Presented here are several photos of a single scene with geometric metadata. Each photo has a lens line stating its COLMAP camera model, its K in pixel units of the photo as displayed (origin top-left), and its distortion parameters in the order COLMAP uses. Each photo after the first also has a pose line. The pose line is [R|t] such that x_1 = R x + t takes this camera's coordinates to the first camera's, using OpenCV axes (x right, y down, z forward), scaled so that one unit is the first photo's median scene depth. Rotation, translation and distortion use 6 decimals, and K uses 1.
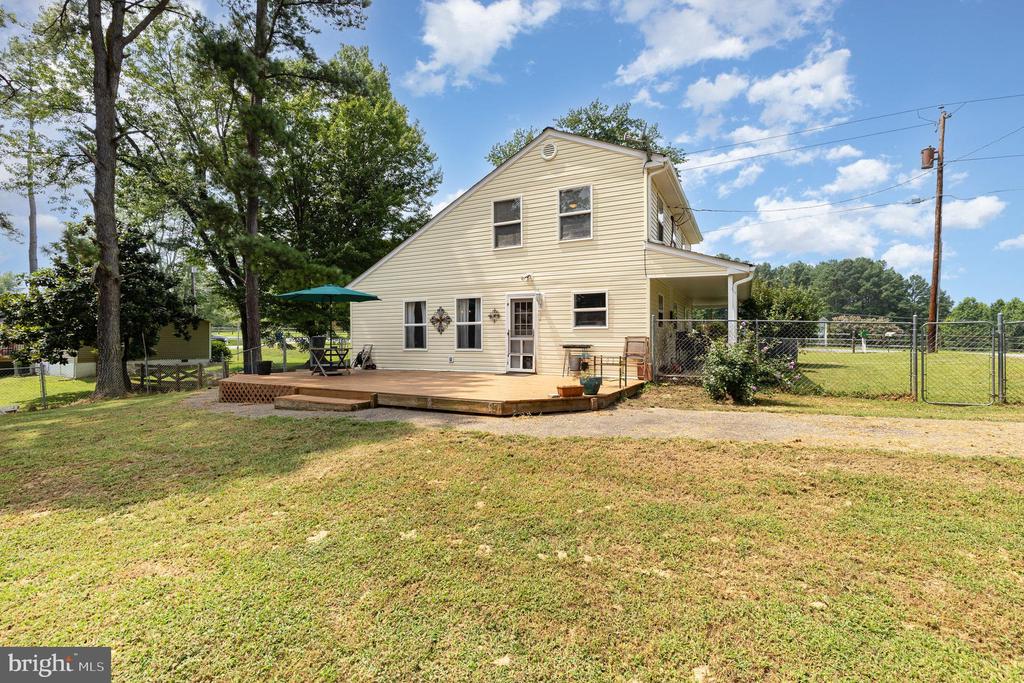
lens RADIAL K [[470.7, 0, 512.2], [0, 470.7, 338.5], [0, 0, 1]] dist [0.003457, -0.000529]
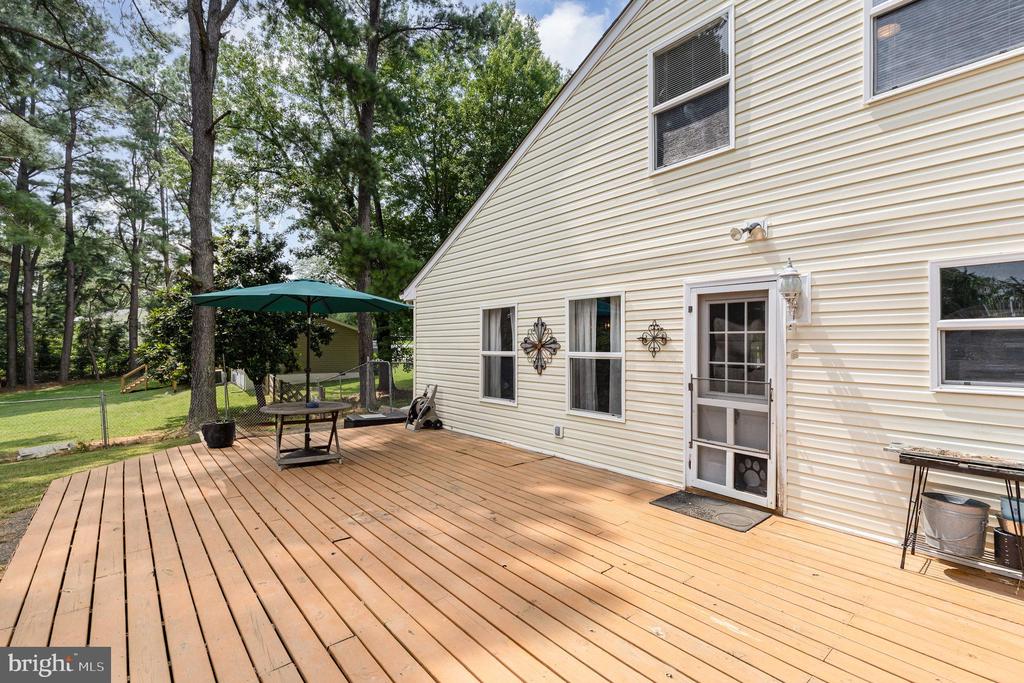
lens RADIAL K [[470.7, 0, 510.5], [0, 470.7, 343.4], [0, 0, 1]] dist [0.003457, -0.000529]
pose [[0.926976, 0.002613, -0.375111, -0.001081], [-0.002856, 0.999996, -0.000091, -0.044151], [0.375110, 0.001156, 0.926980, 0.586481]]
